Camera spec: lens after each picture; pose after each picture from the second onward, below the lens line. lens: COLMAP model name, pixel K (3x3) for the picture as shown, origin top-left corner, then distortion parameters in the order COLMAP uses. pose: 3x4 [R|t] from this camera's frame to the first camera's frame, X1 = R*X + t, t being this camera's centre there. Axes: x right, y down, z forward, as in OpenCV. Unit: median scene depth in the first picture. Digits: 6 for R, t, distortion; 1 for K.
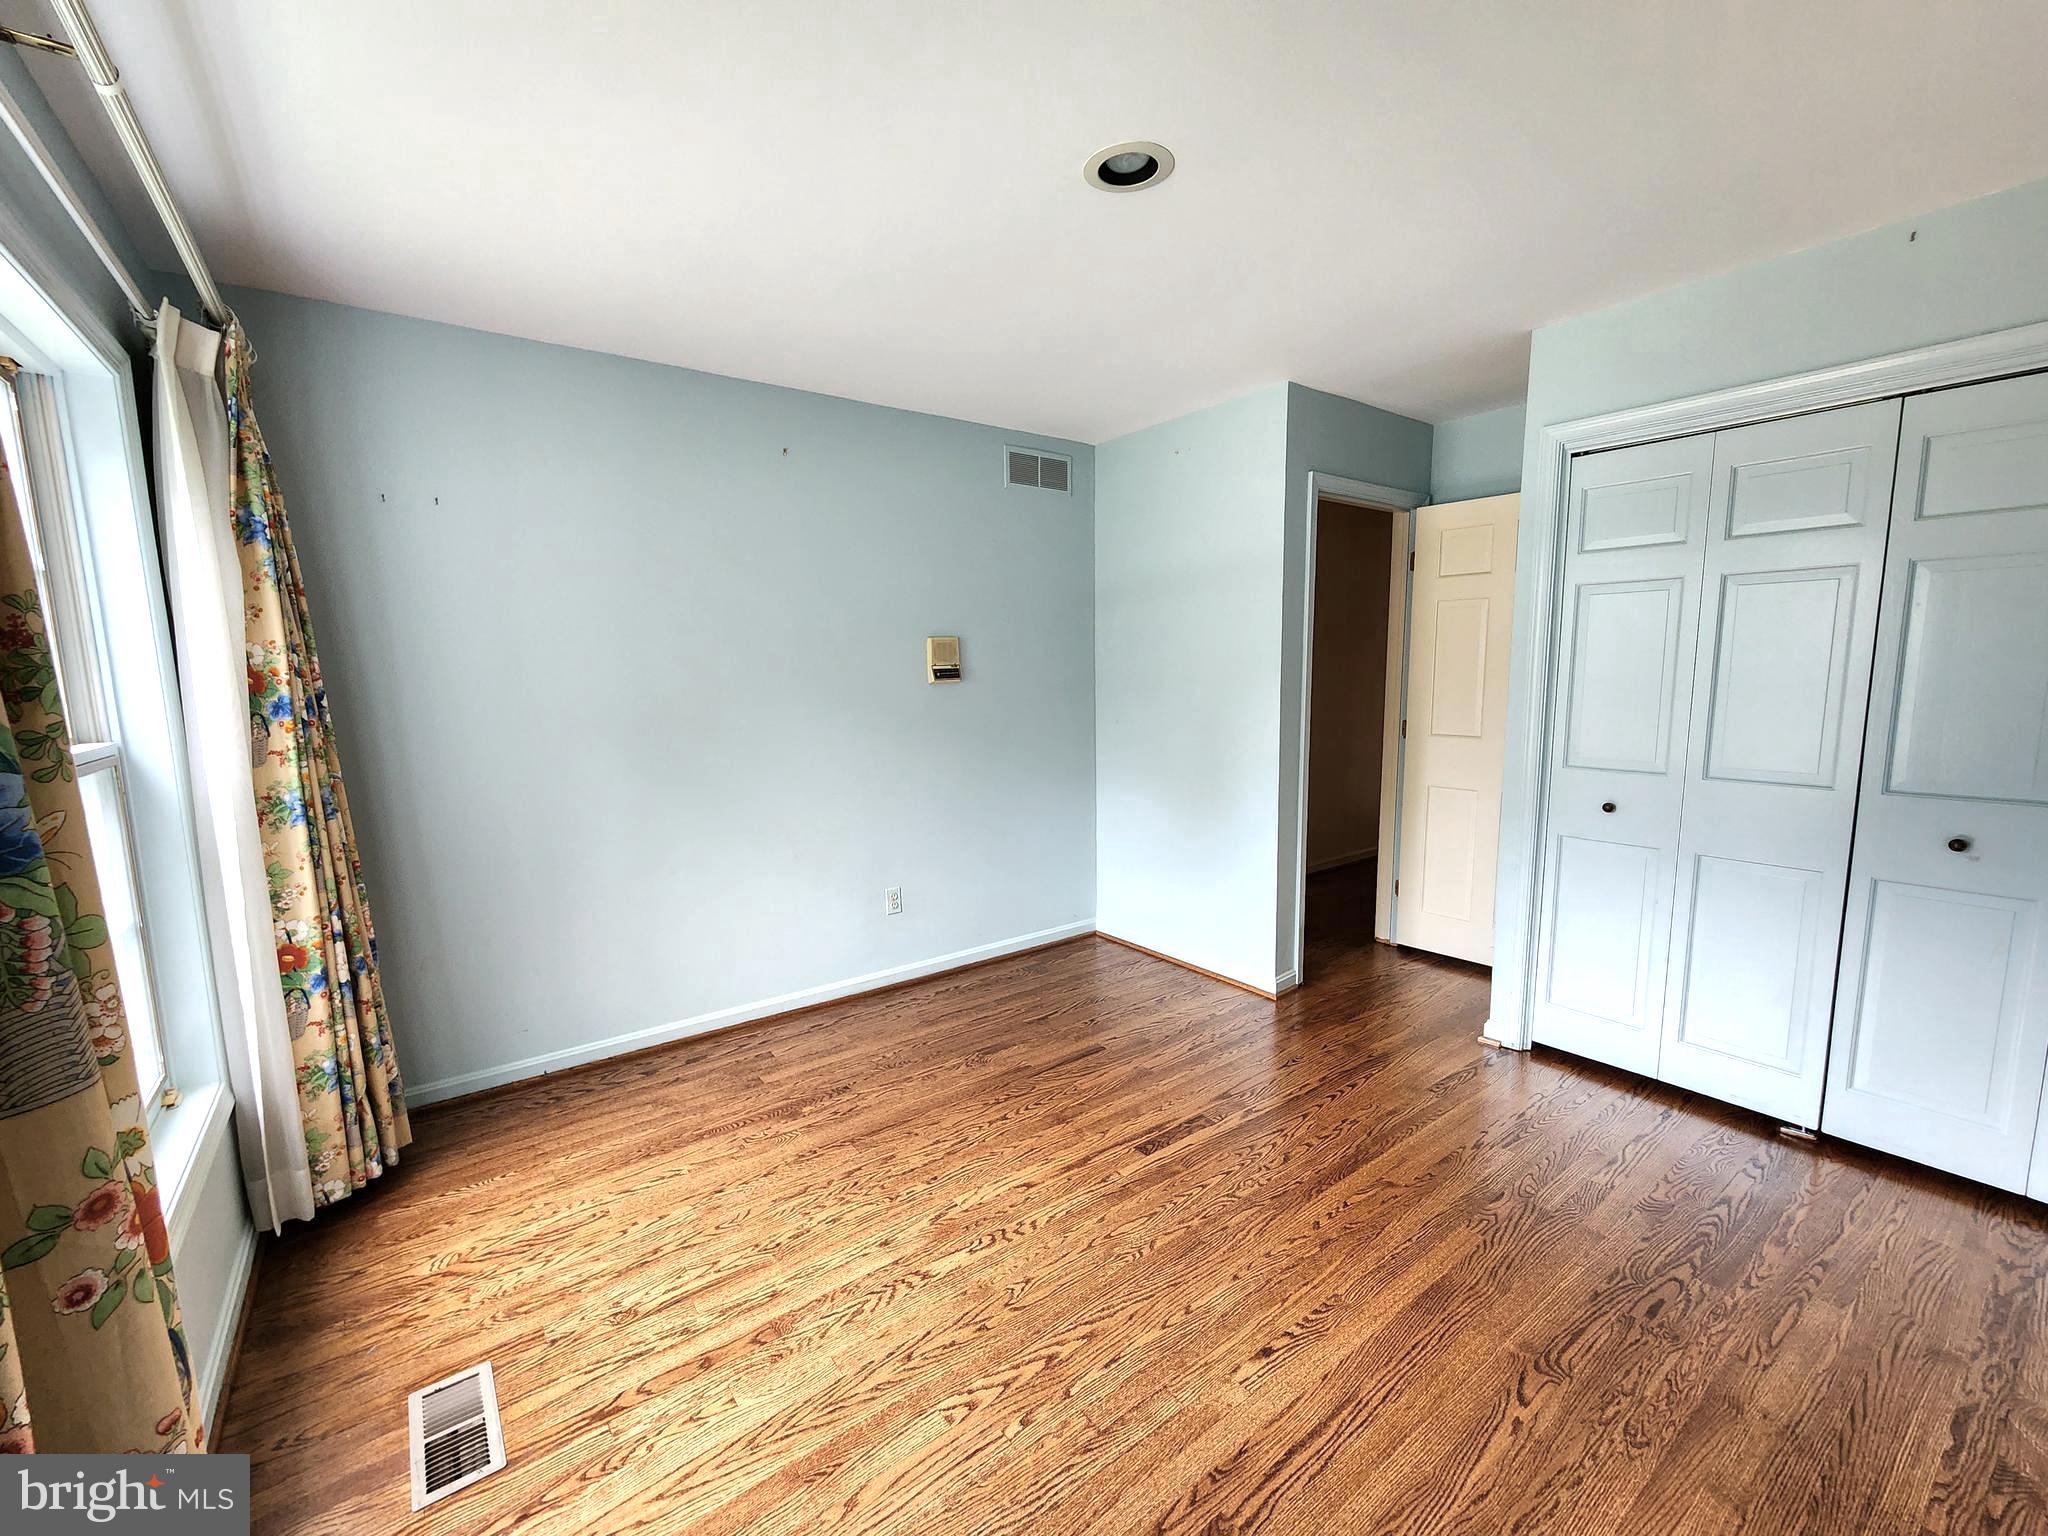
lens RADIAL K [[844.6, 0, 1011.8], [0, 844.6, 779.3], [0, 0, 1]] dist [0.000380, 0.000588]
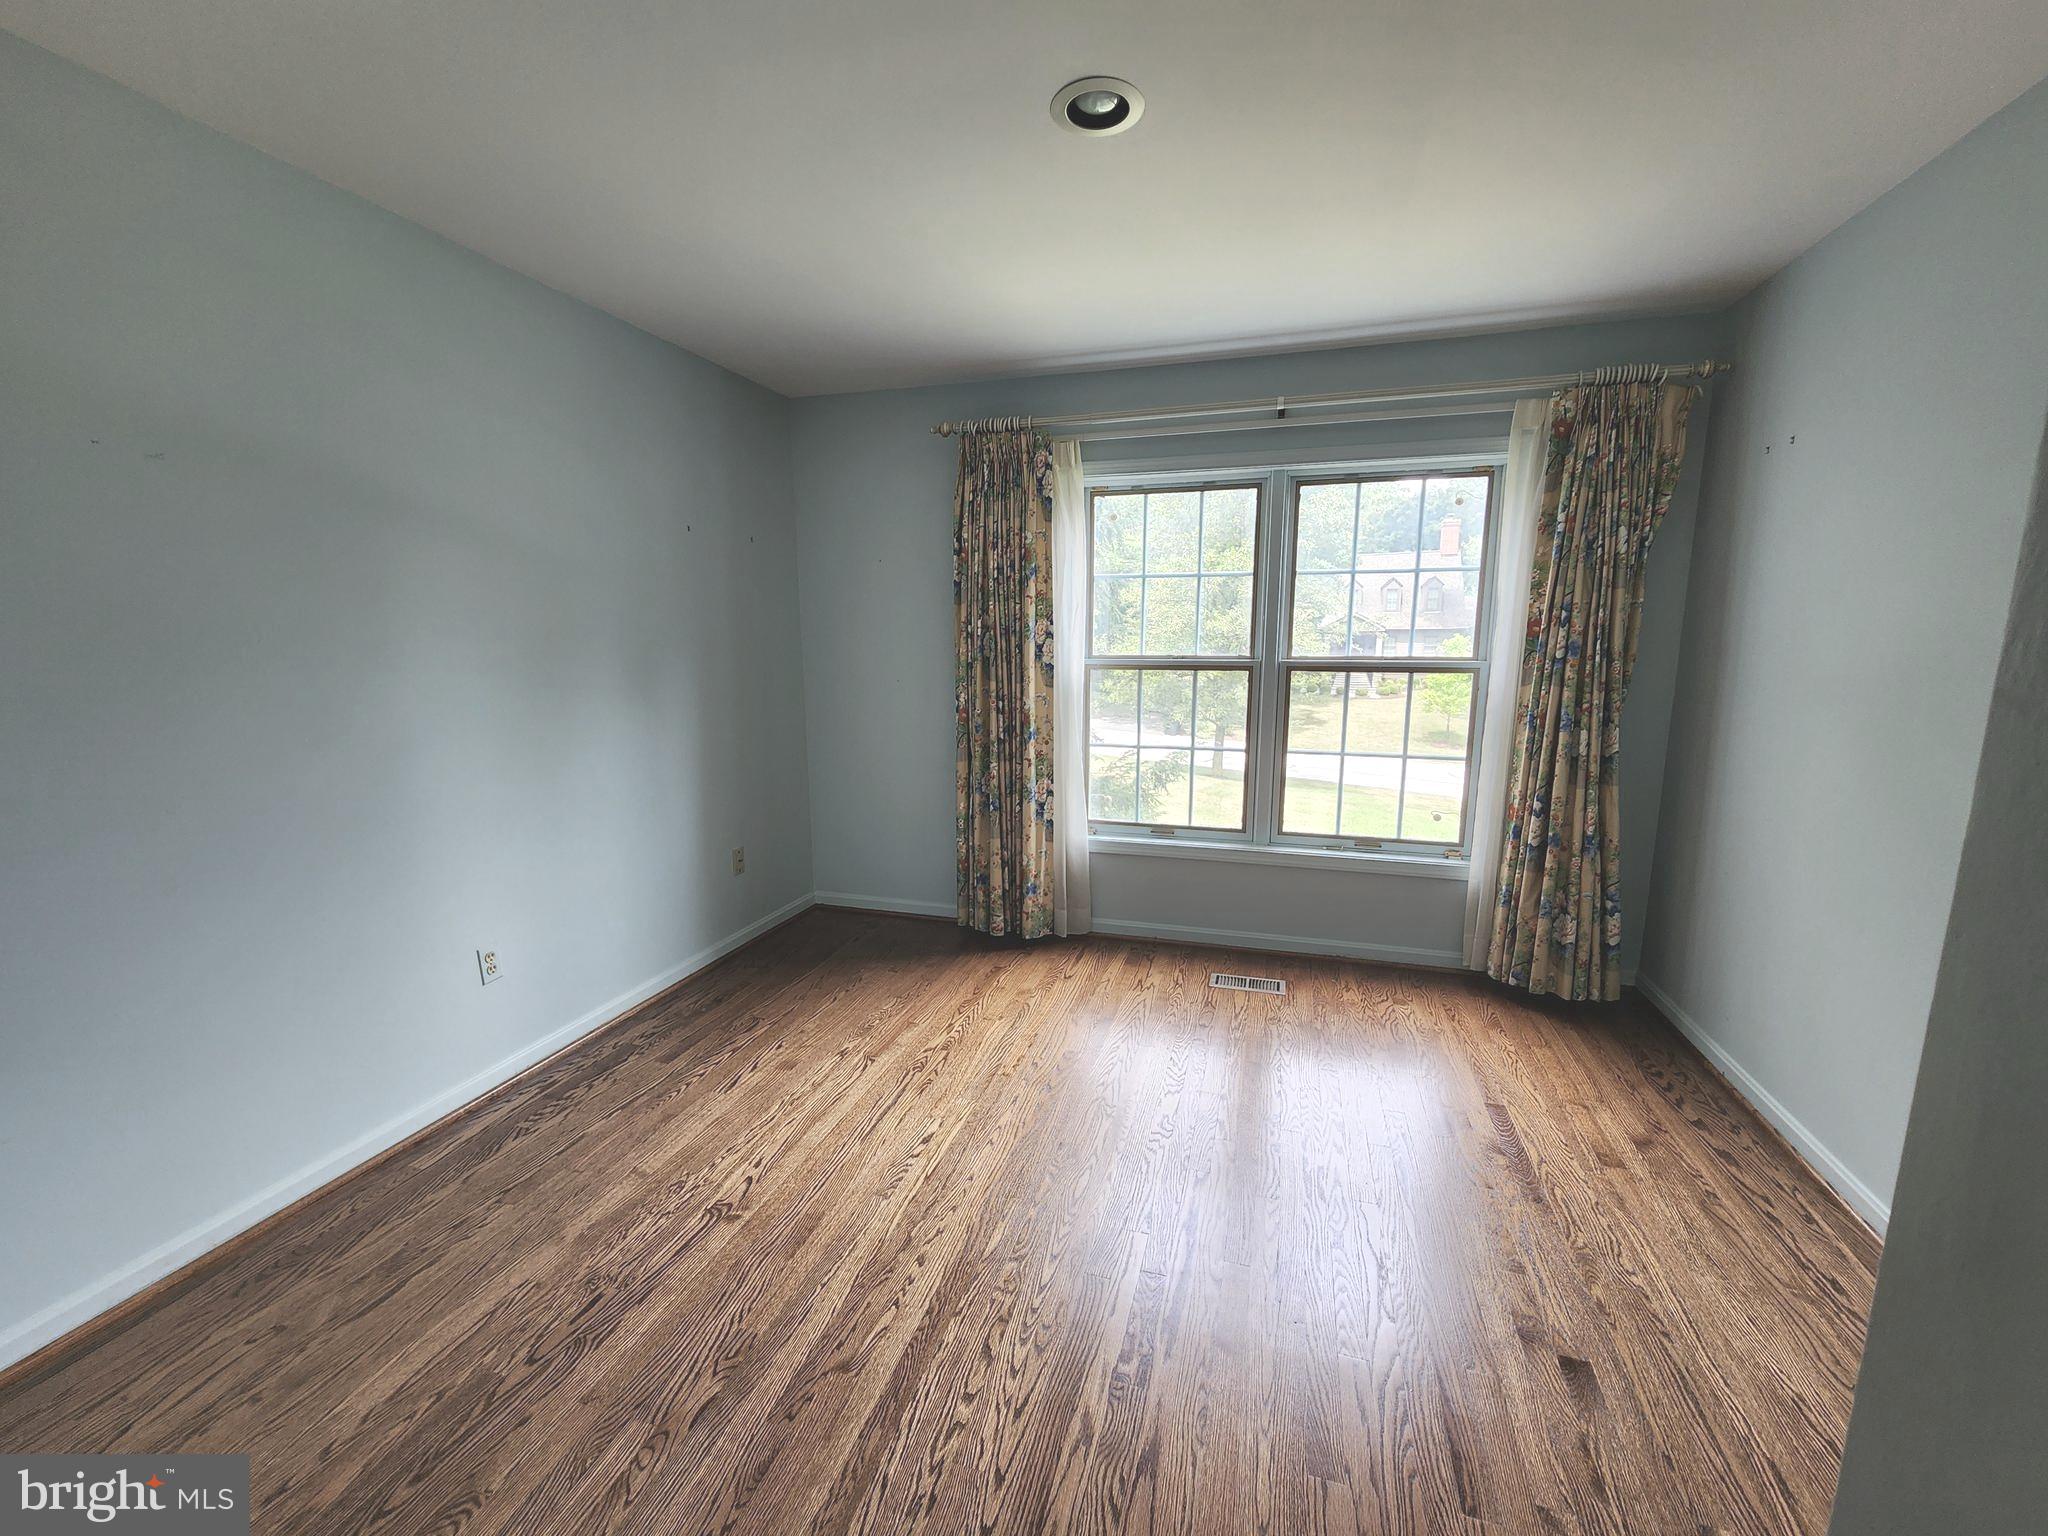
lens RADIAL K [[814.8, 0, 1024.0], [0, 814.8, 768.0], [0, 0, 1]] dist [0.000318, 0.000108]
pose [[-0.794851, 0.116756, -0.595465, 0.756548], [-0.066346, 0.958709, 0.276541, -0.226595], [0.603166, 0.259316, -0.754285, 1.646489]]
